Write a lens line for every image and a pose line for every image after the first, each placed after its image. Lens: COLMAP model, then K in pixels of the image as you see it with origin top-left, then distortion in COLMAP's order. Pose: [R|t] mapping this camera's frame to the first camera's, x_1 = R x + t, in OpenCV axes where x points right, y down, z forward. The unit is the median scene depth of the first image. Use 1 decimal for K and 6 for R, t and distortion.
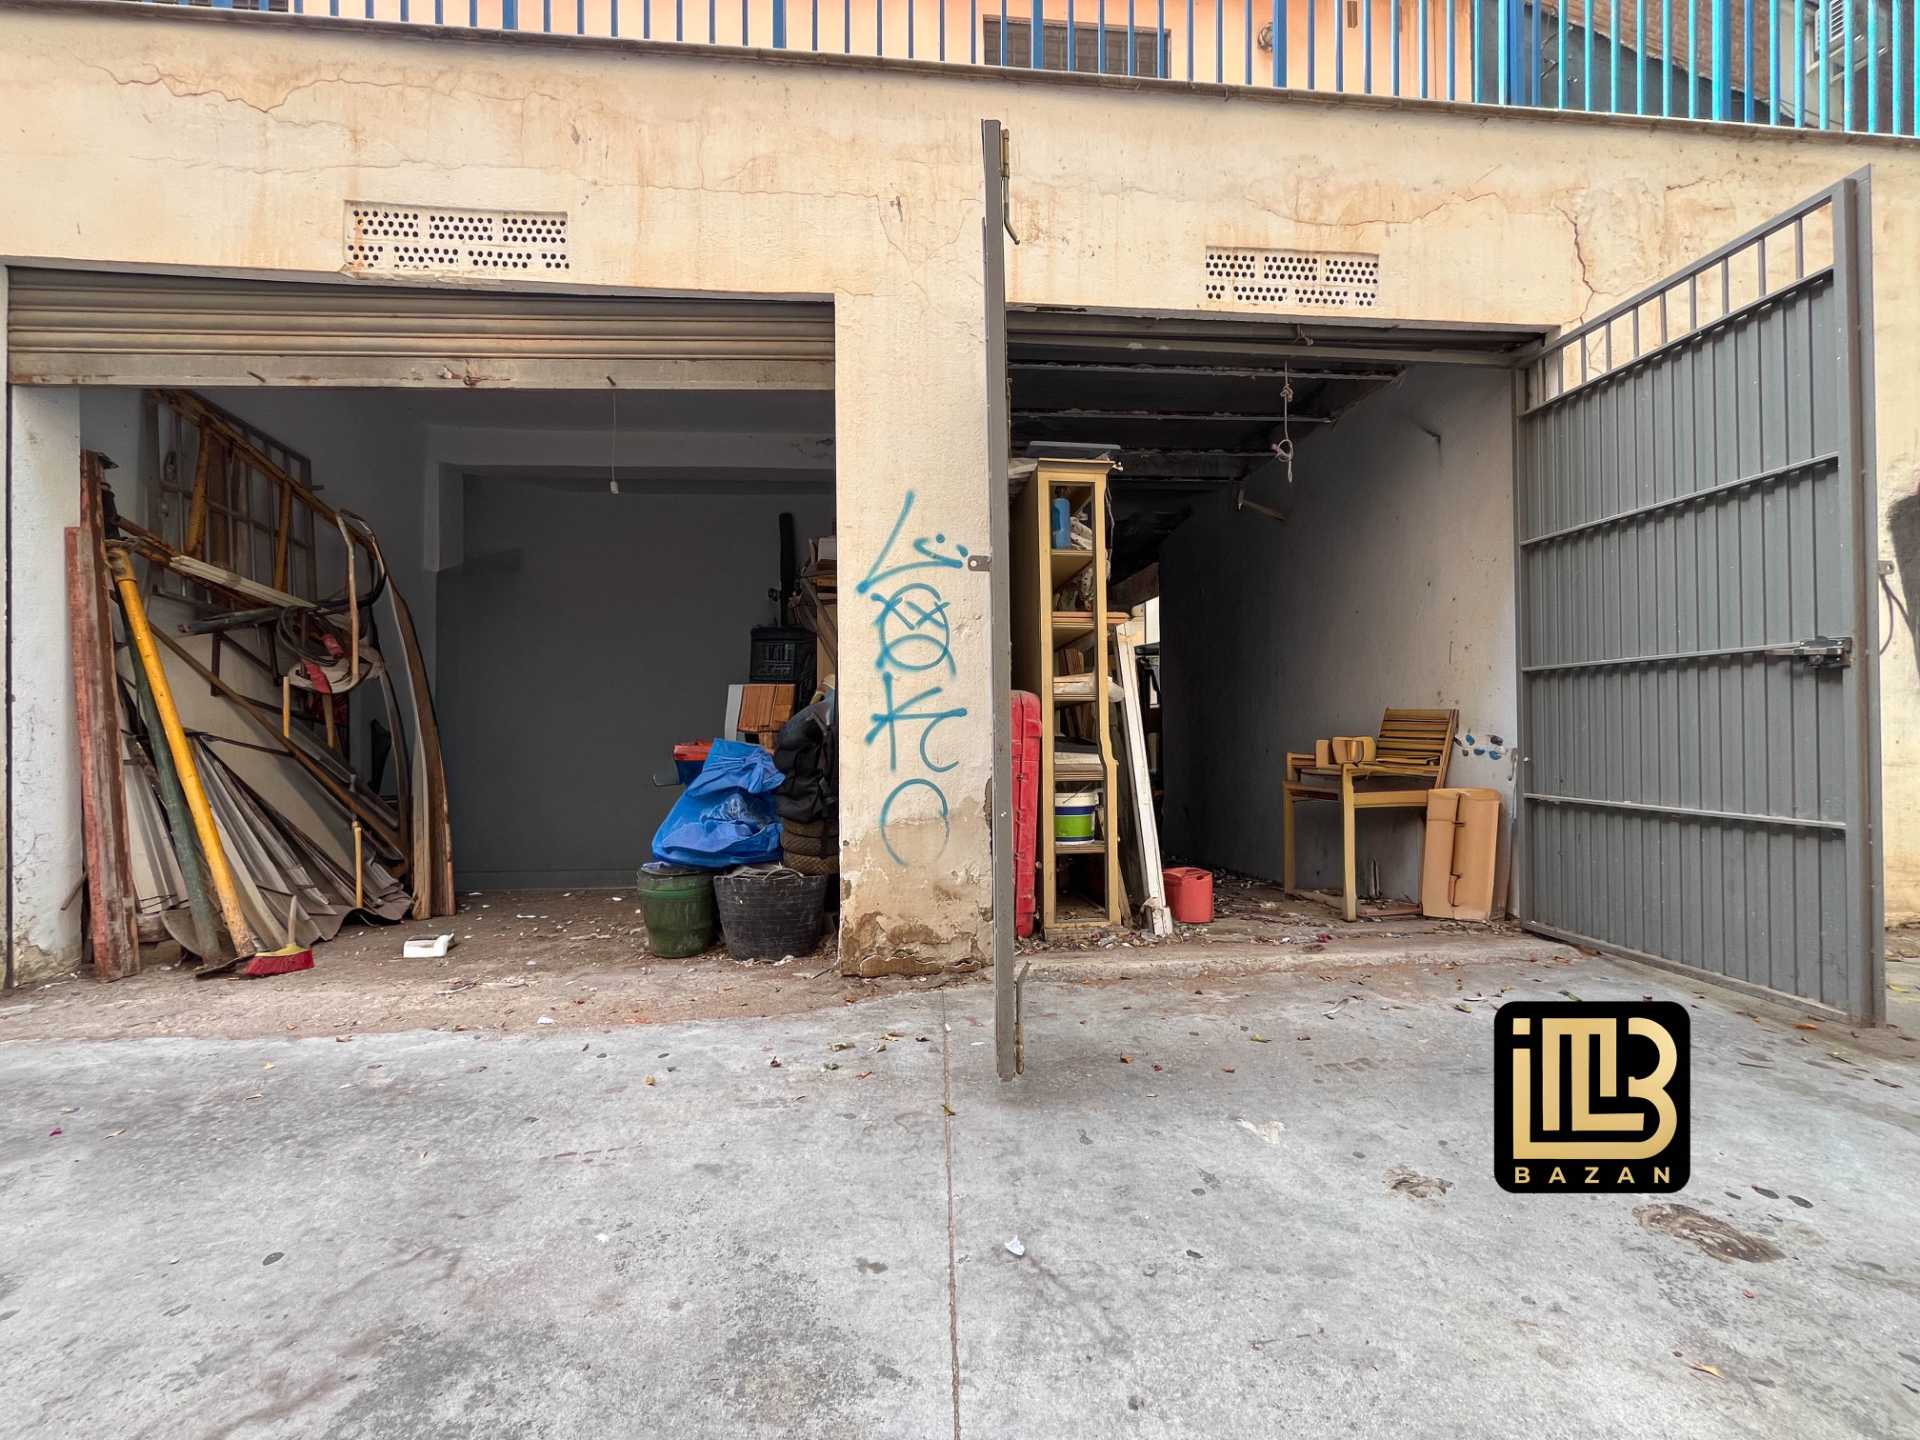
lens RADIAL K [[776.2, 0, 957.1], [0, 776.2, 723.2], [0, 0, 1]] dist [-0.003491, -0.000027]
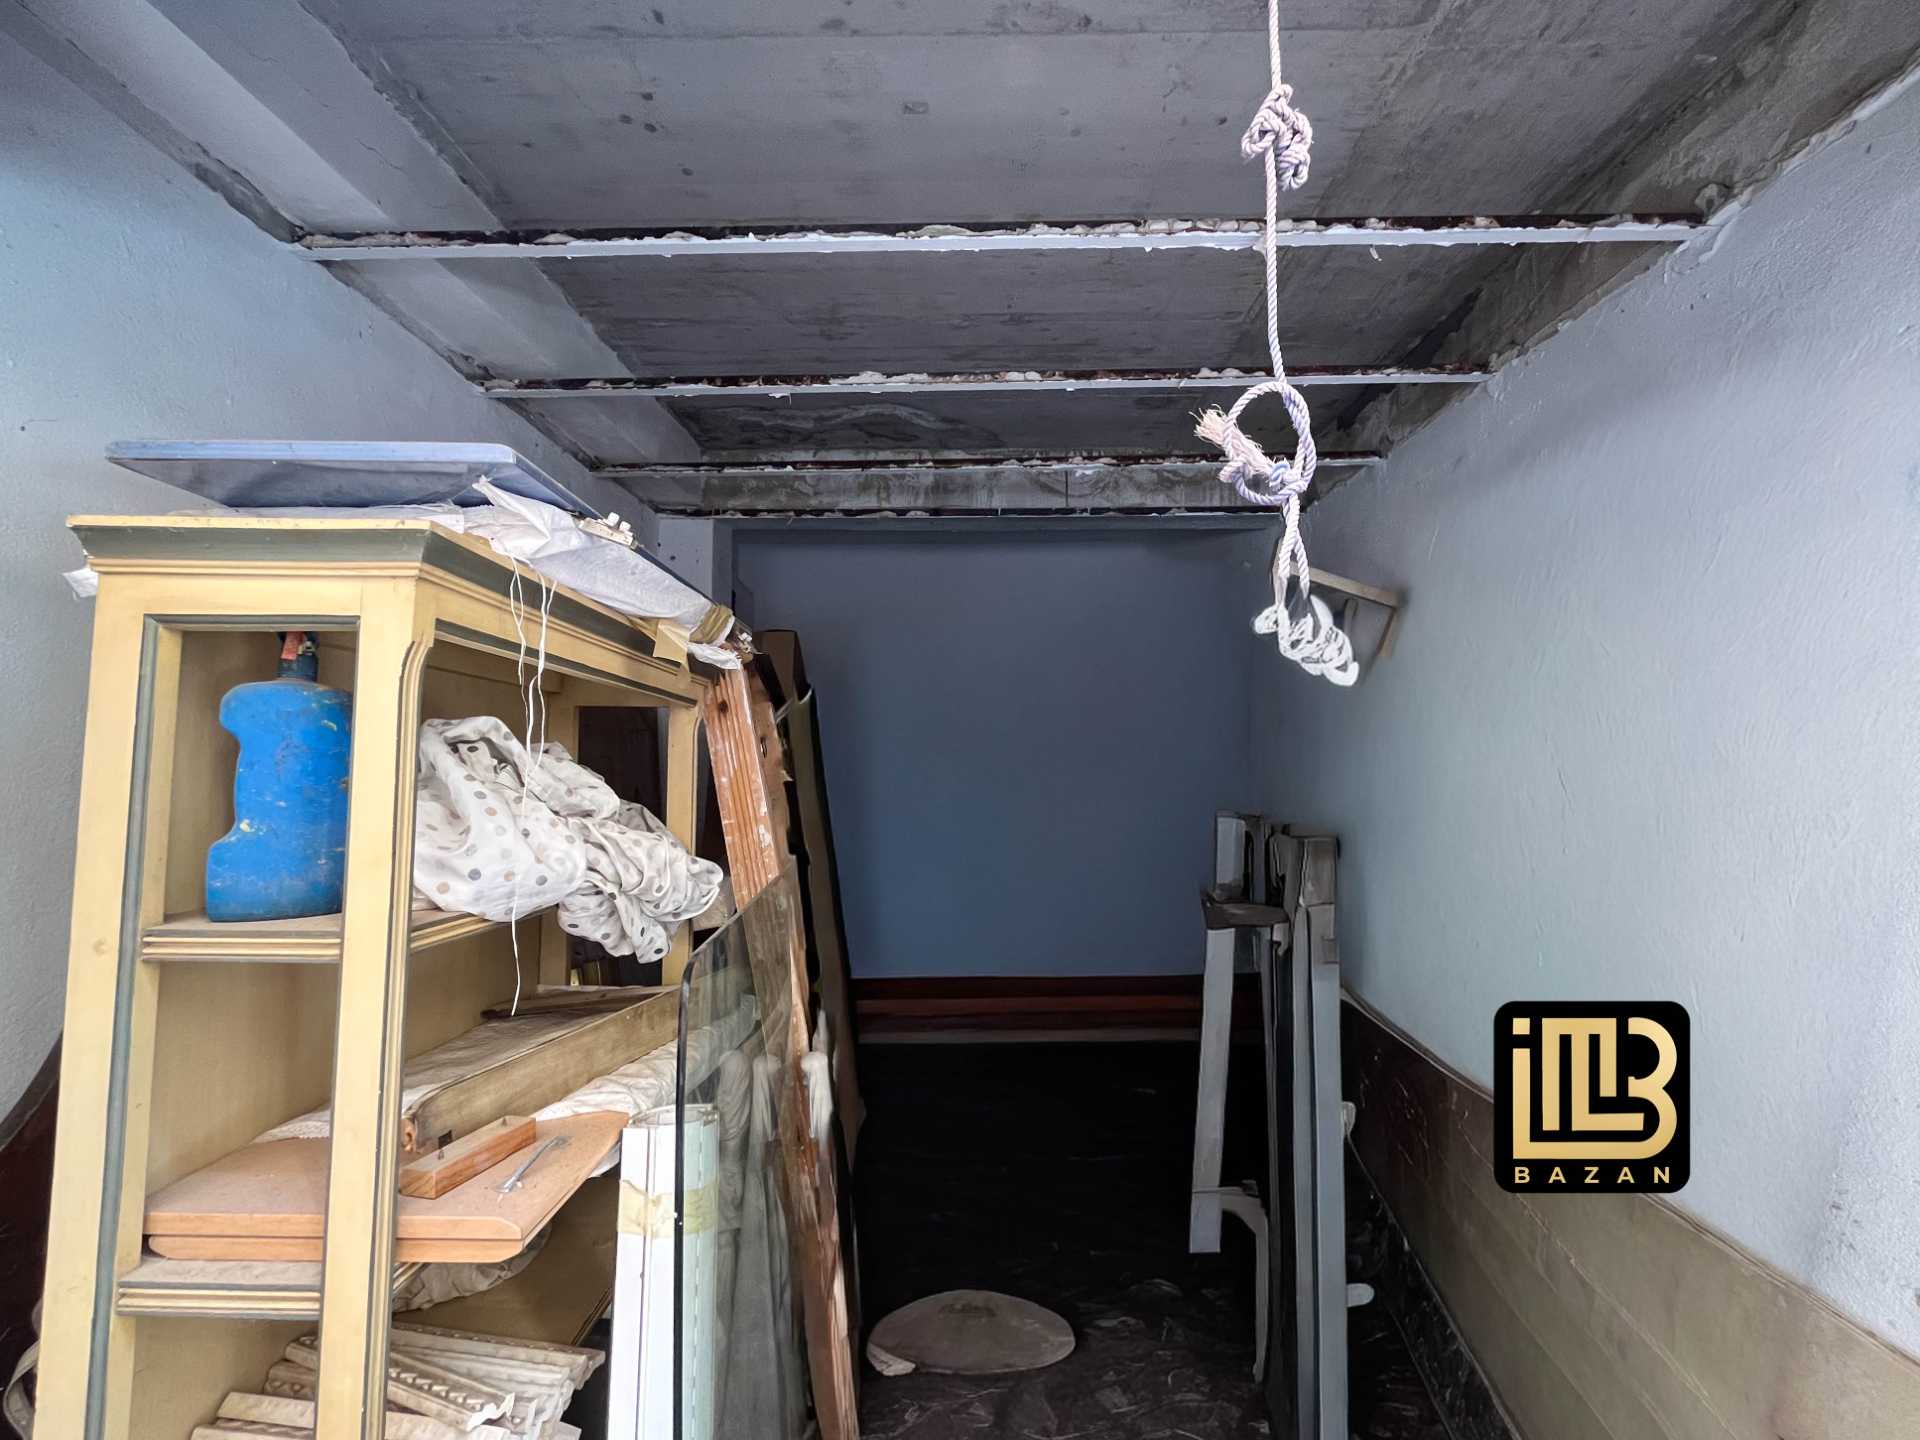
lens RADIAL K [[808.0, 0, 957.2], [0, 808.0, 722.3], [0, 0, 1]] dist [-0.001919, -0.000479]
pose [[0.992709, 0.009036, -0.120196, 0.434102], [-0.012951, 0.999409, -0.031827, -0.323718], [0.119838, 0.033152, 0.992240, 0.934775]]
